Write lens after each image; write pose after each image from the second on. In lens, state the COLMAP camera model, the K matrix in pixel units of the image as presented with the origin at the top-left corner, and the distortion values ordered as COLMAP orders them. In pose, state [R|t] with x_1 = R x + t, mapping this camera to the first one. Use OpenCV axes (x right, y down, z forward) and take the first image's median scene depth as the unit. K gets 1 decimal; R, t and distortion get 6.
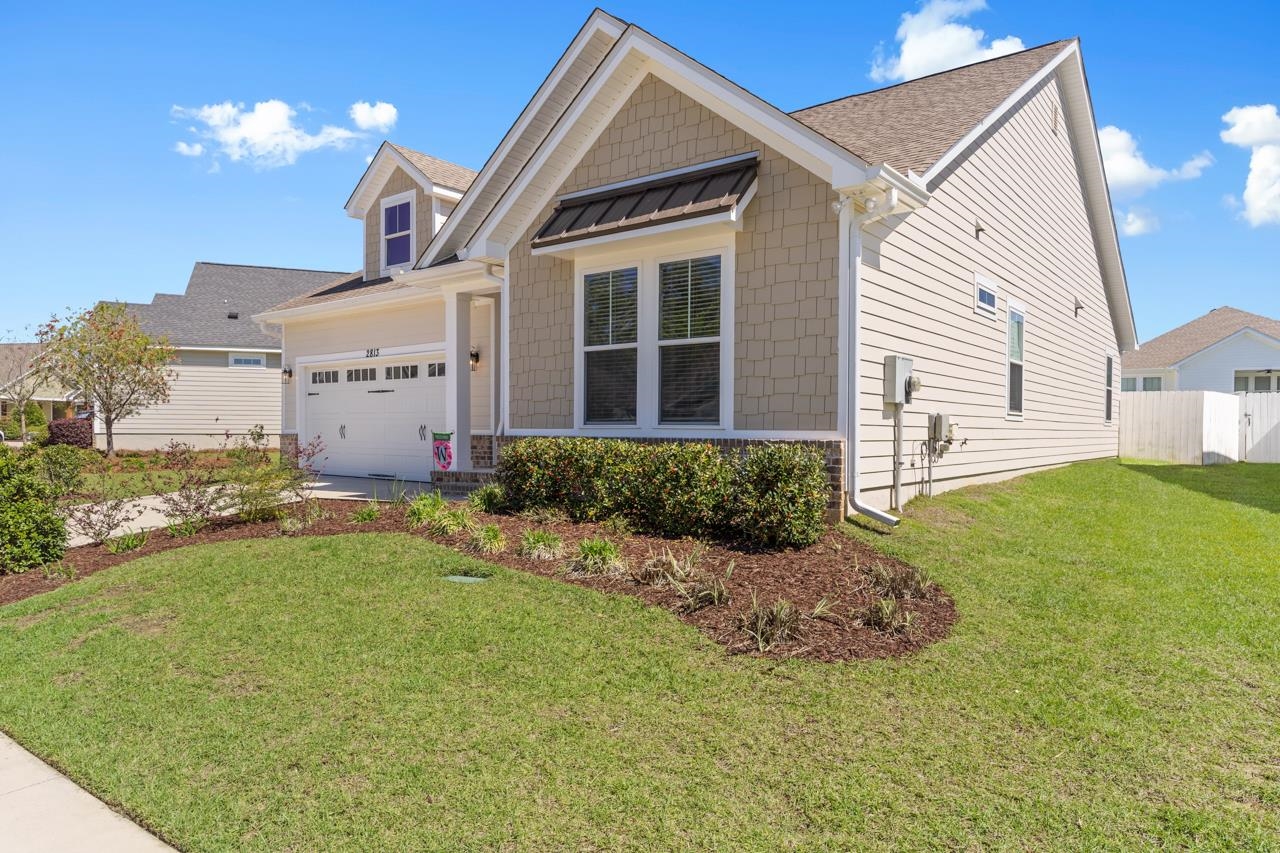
lens RADIAL K [[813.9, 0, 639.5], [0, 813.9, 432.3], [0, 0, 1]] dist [-0.011680, -0.001326]
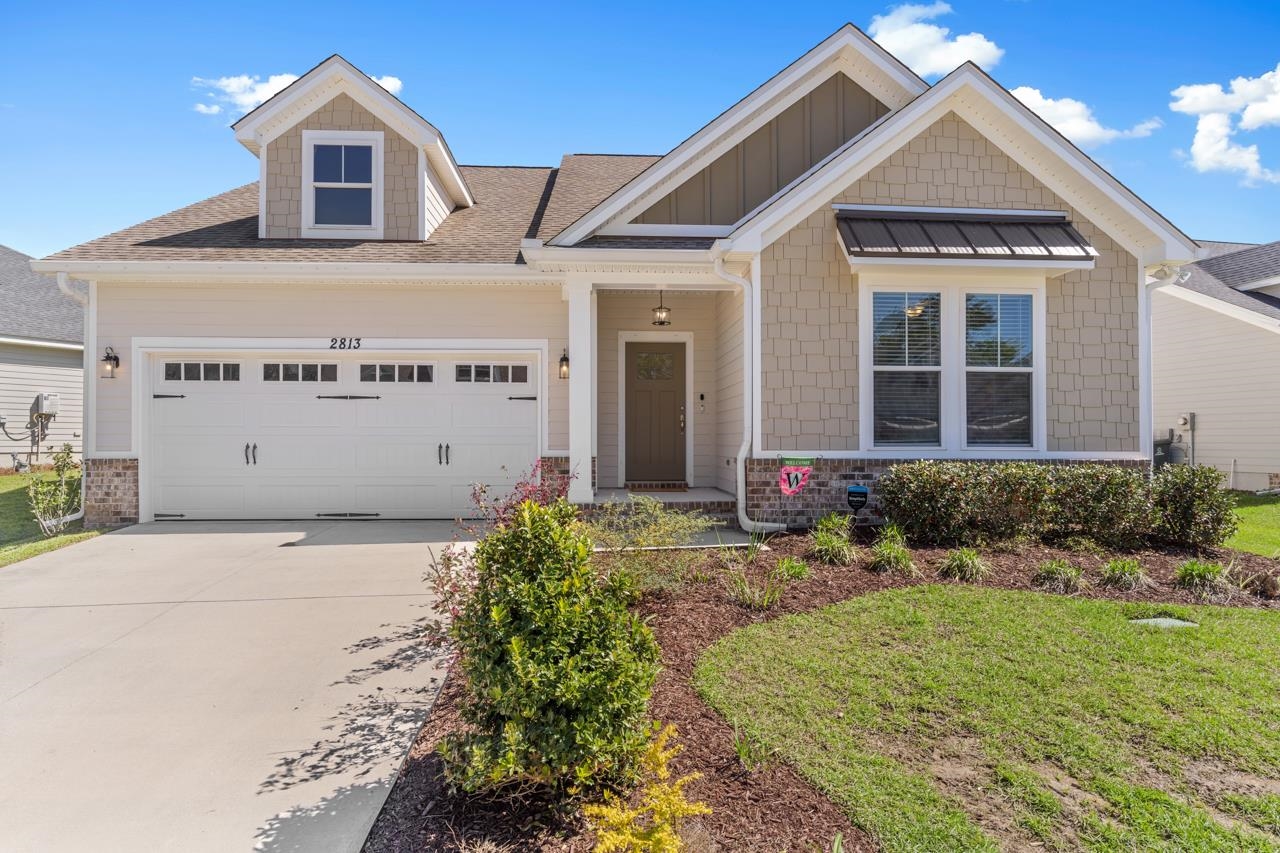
lens RADIAL K [[732.2, 0, 643.4], [0, 732.2, 427.2], [0, 0, 1]] dist [-0.002819, -0.000444]
pose [[0.749306, 0.017666, 0.661988, -0.848549], [0.002695, 0.999554, -0.029725, -0.006617], [-0.662218, 0.024057, 0.748925, 0.530626]]
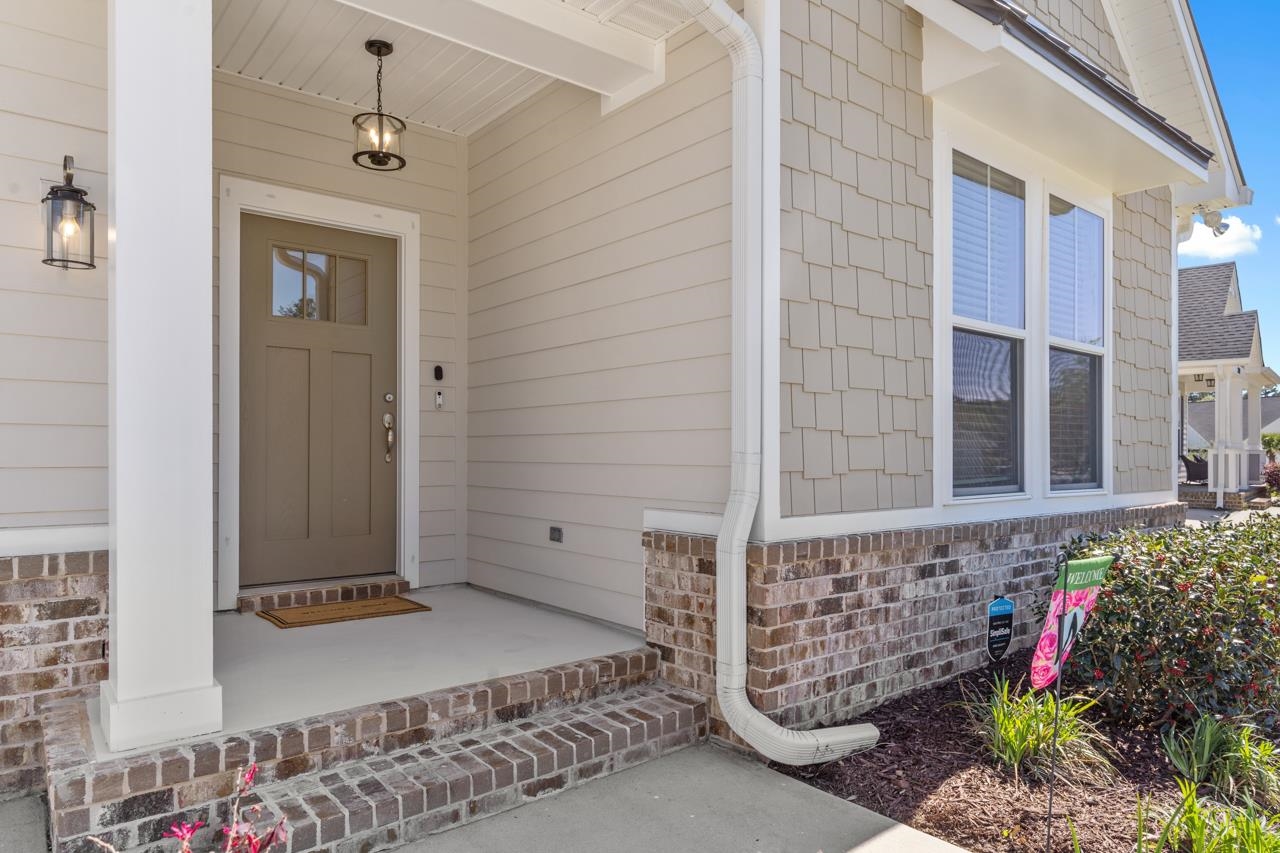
lens RADIAL K [[813.9, 0, 647.7], [0, 813.9, 451.8], [0, 0, 1]] dist [-0.011680, -0.001326]
pose [[0.220139, 0.005191, 0.975455, -0.520546], [0.006227, 0.999958, -0.006727, -0.030610], [-0.975449, 0.007555, 0.220098, 1.063281]]
